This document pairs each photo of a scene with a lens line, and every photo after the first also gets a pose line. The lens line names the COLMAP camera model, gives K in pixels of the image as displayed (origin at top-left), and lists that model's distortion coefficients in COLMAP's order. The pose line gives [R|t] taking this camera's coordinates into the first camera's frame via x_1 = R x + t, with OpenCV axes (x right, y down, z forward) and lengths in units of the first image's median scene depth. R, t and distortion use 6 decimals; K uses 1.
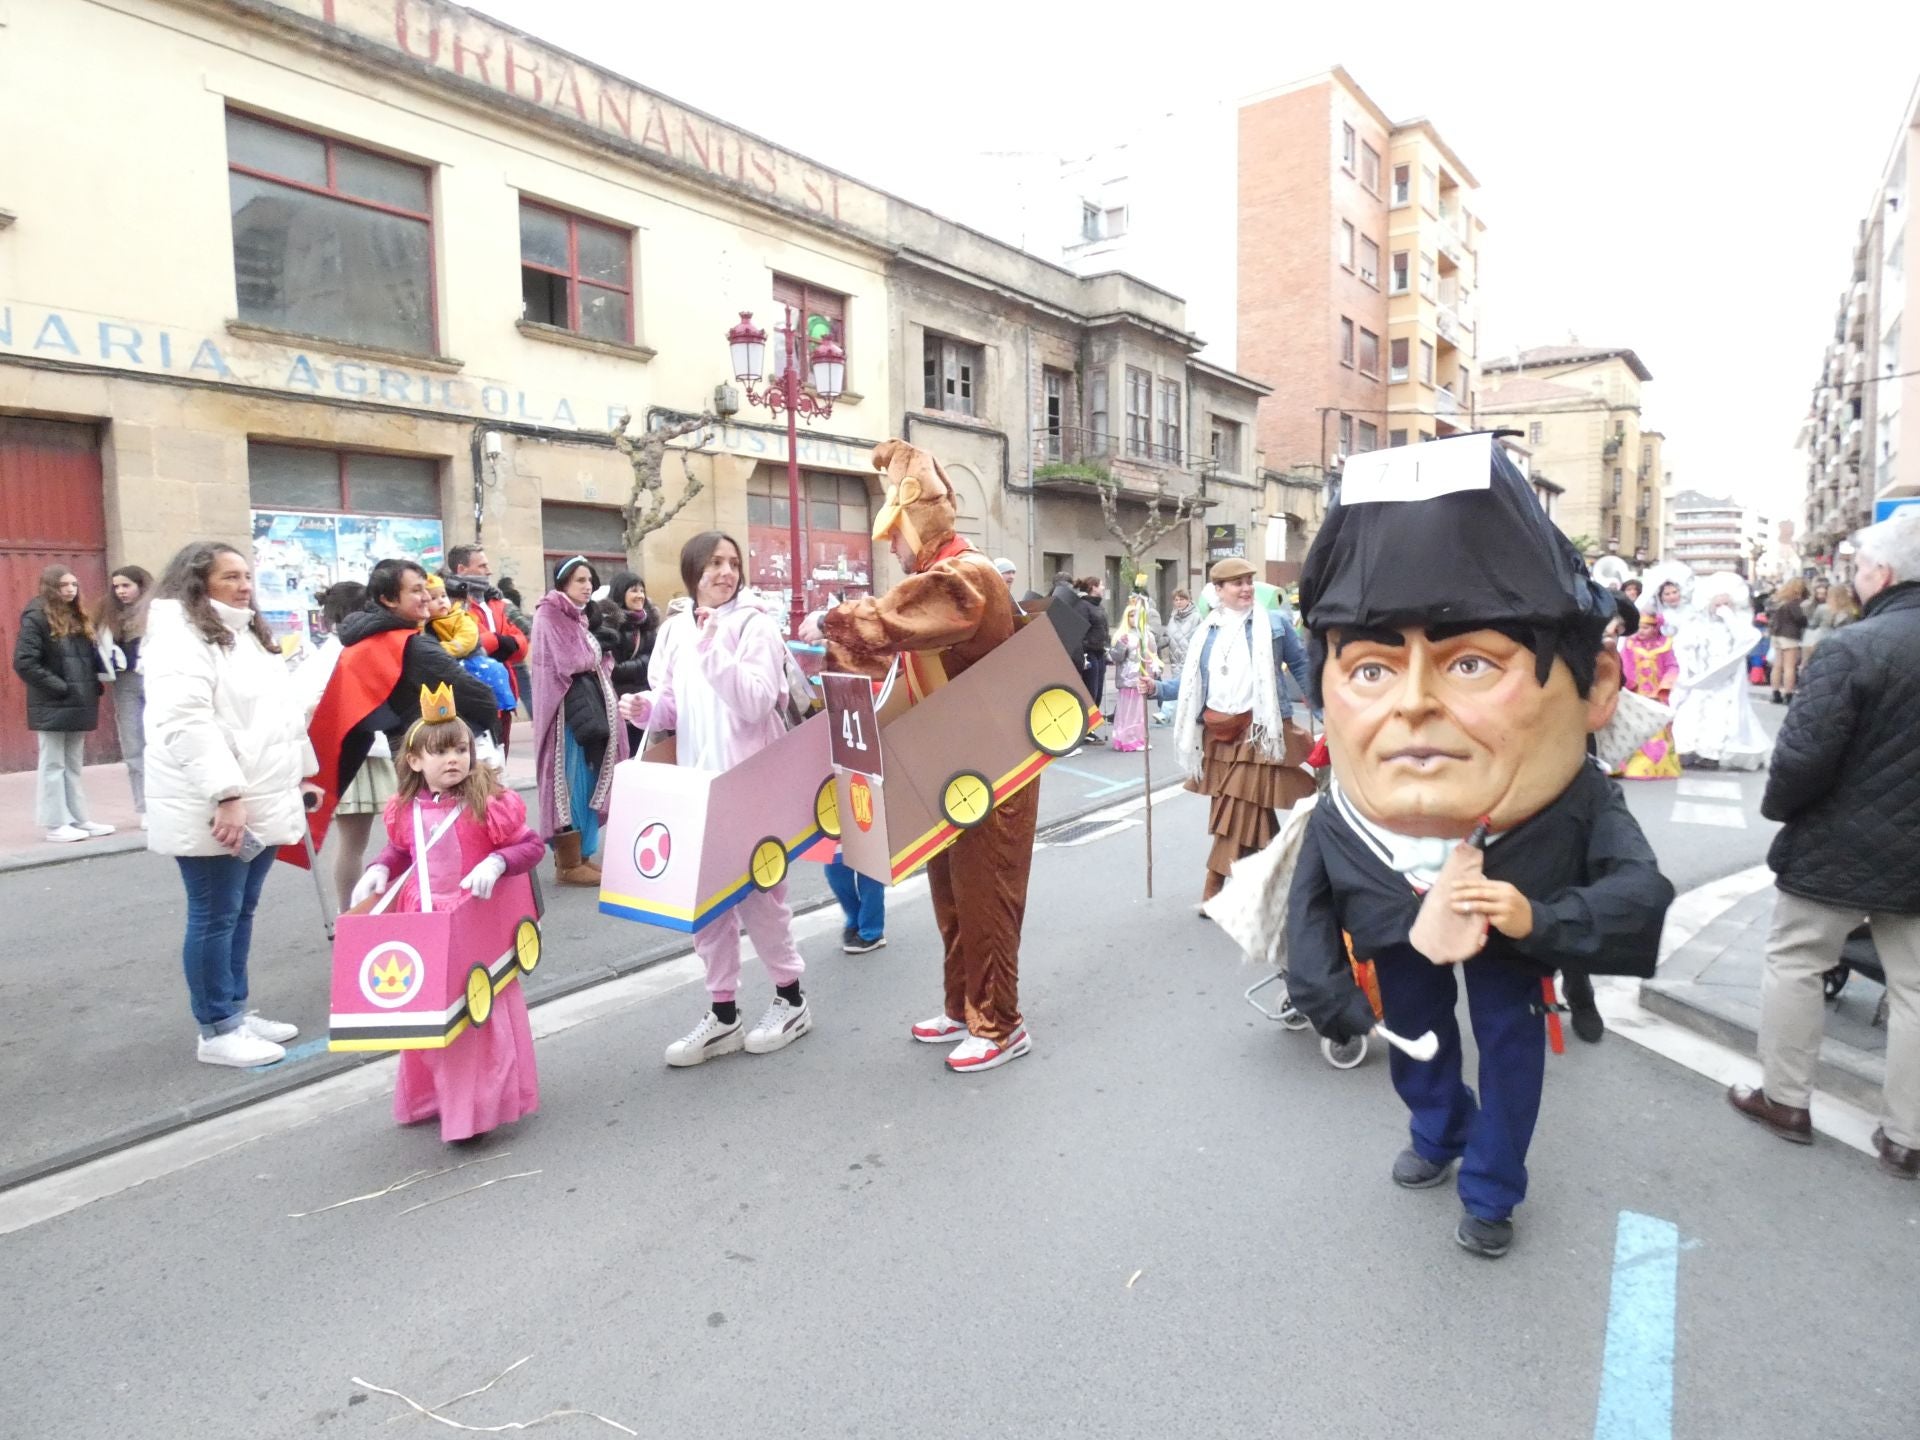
lens RADIAL K [[1076.5, 0, 962.2], [0, 1076.5, 714.9], [0, 0, 1]] dist [-0.005506, -0.000785]
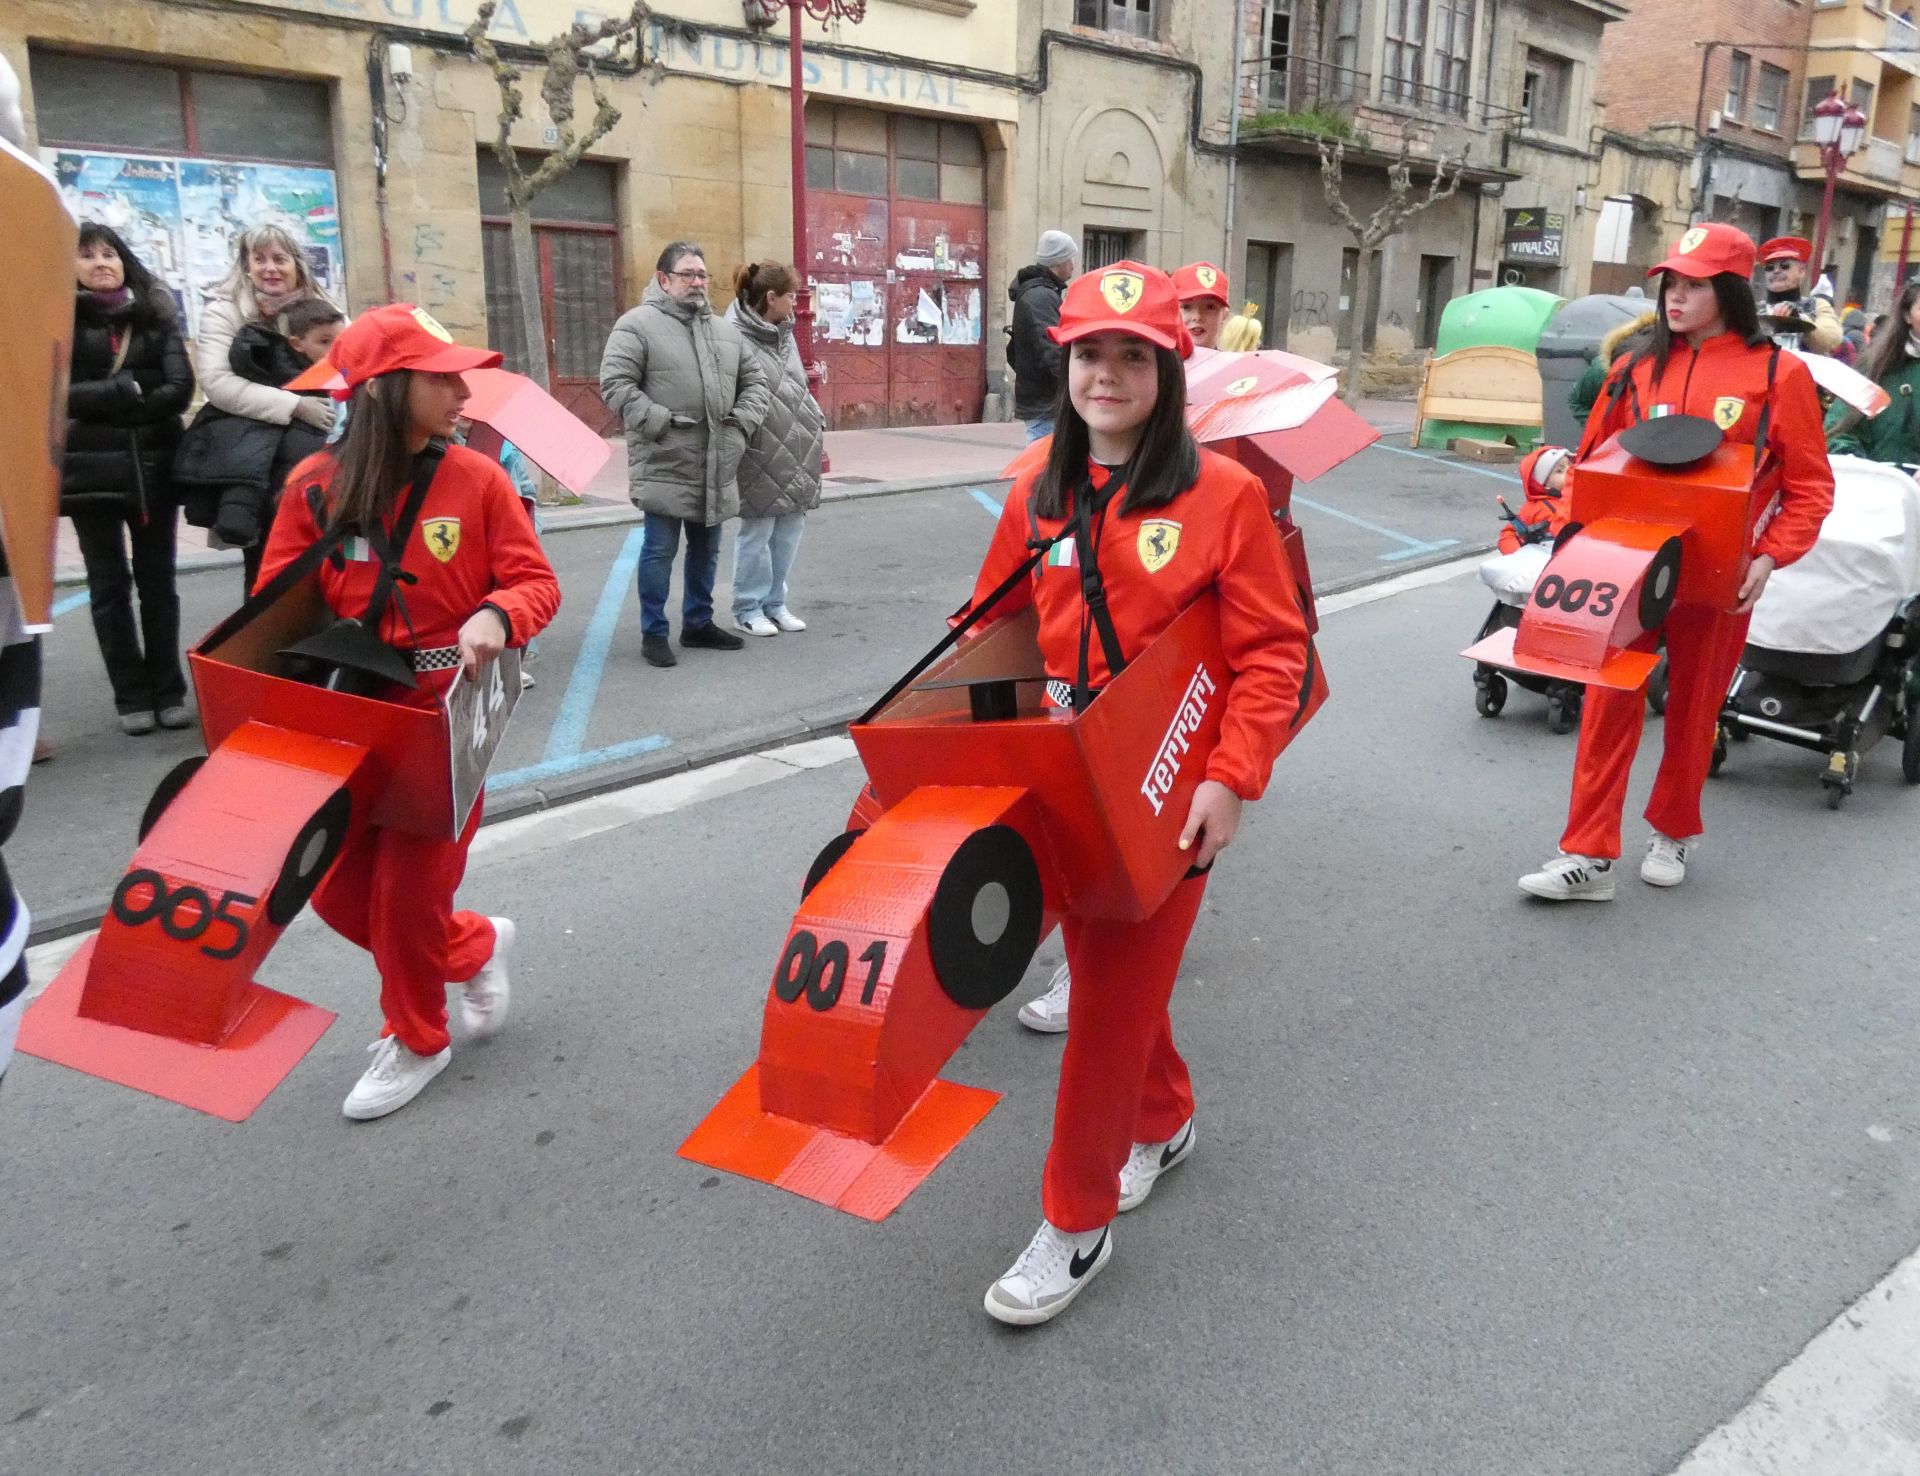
lens RADIAL K [[1277.3, 0, 1015.1], [0, 1277.3, 610.1], [0, 0, 1]] dist [-0.006418, -0.001724]
pose [[0.985573, 0.066143, -0.155791, 0.073491], [-0.045595, 0.990206, 0.131960, -0.011694], [0.162993, -0.122953, 0.978936, 0.111315]]
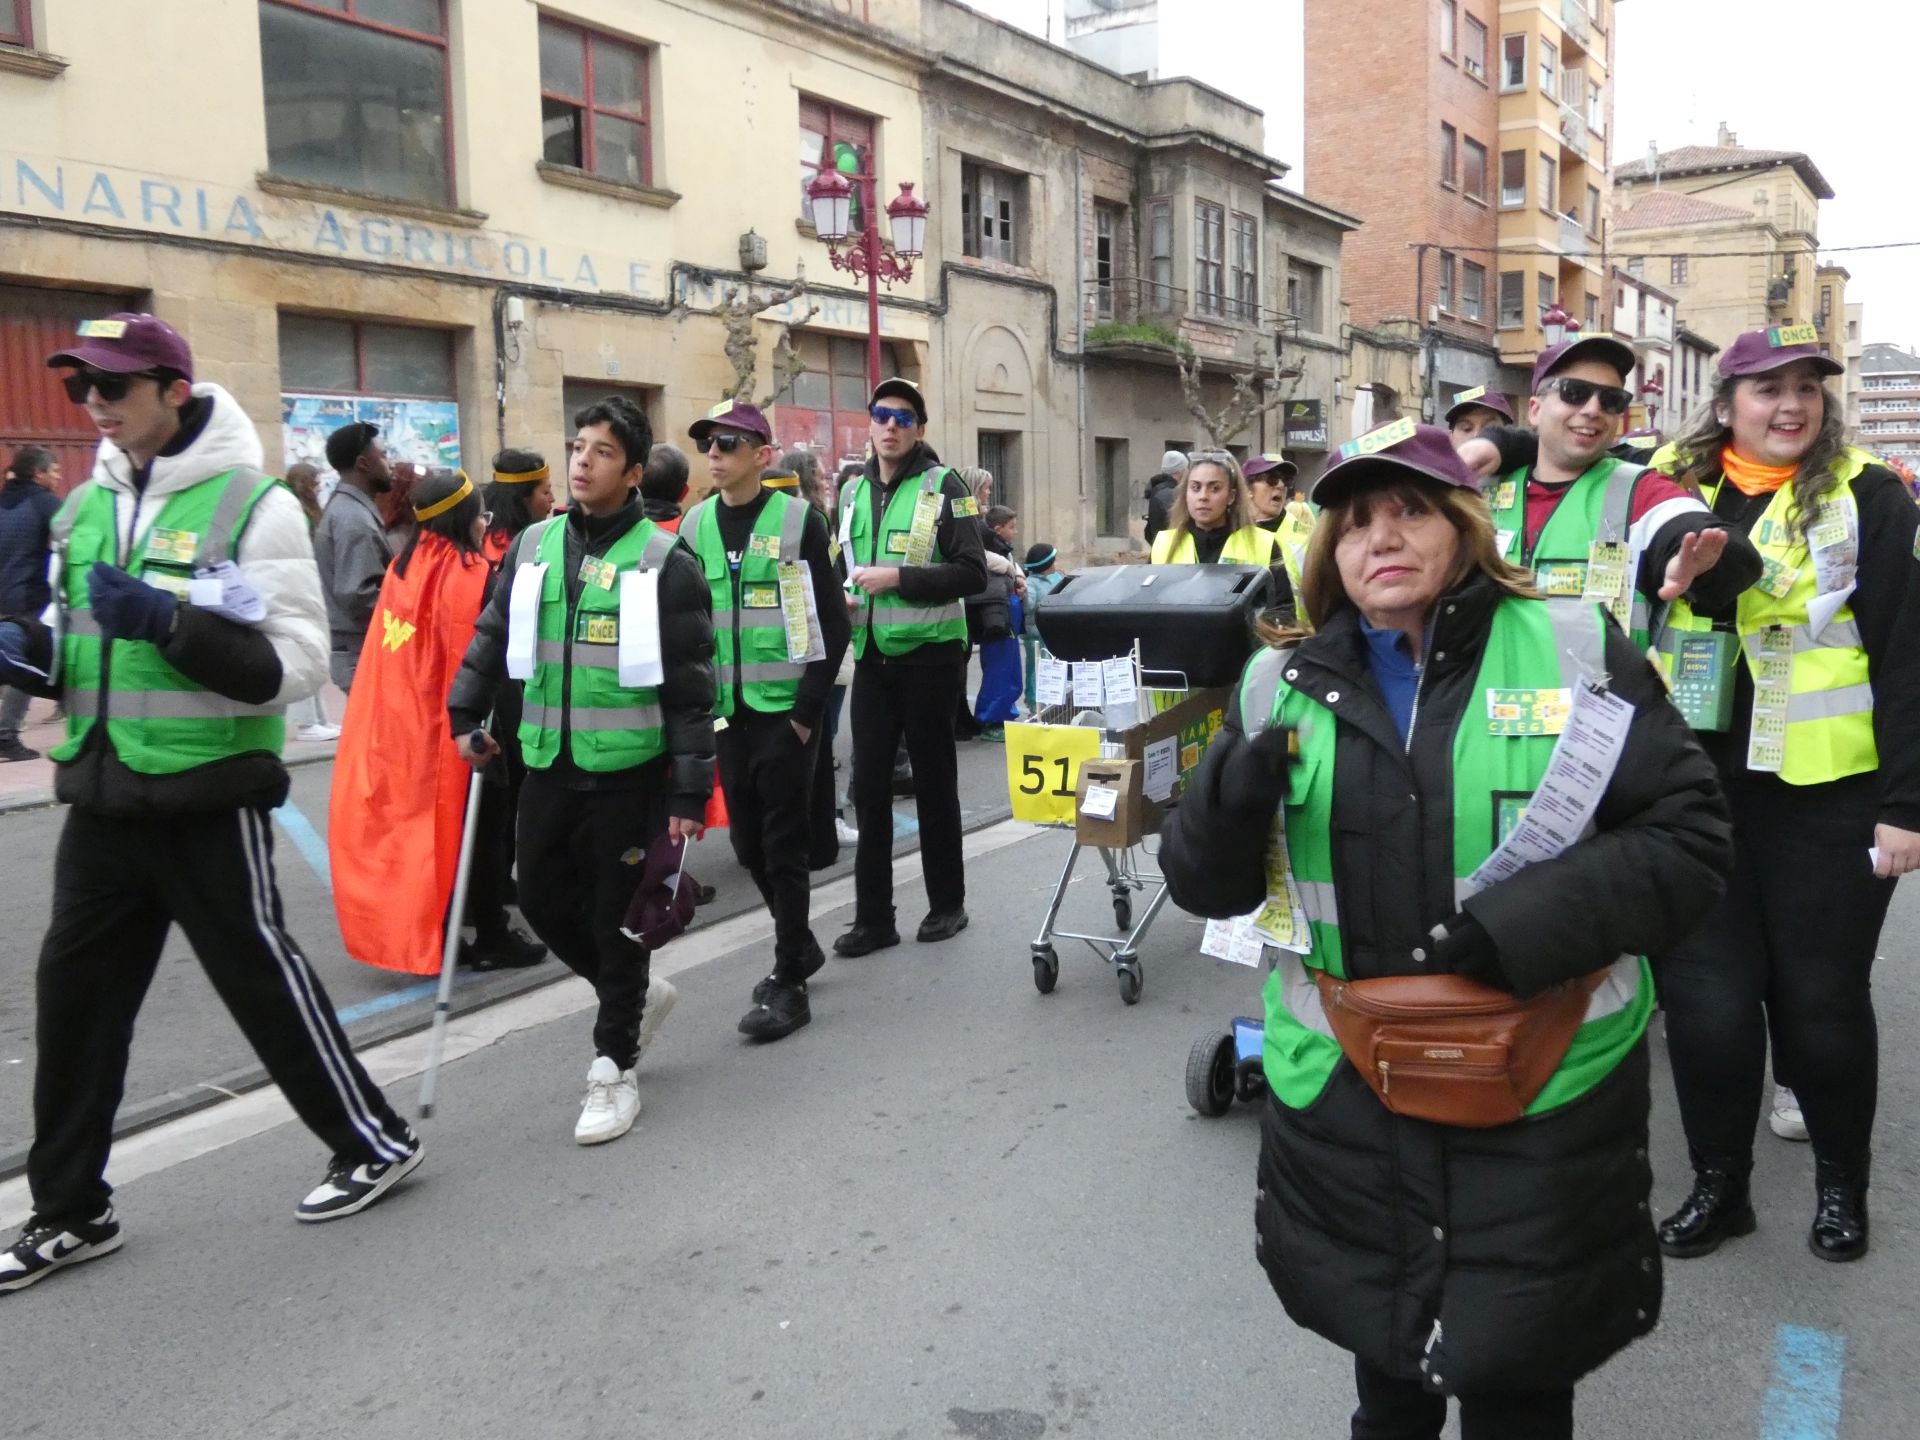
lens RADIAL K [[1571.7, 0, 968.0], [0, 1571.7, 706.7], [0, 0, 1]] dist [-0.014657, 0.002050]
pose [[0.997626, -0.011155, 0.067962, -0.100388], [0.009470, 0.999641, 0.025057, 0.017020], [-0.068217, -0.024354, 0.997373, -0.148038]]
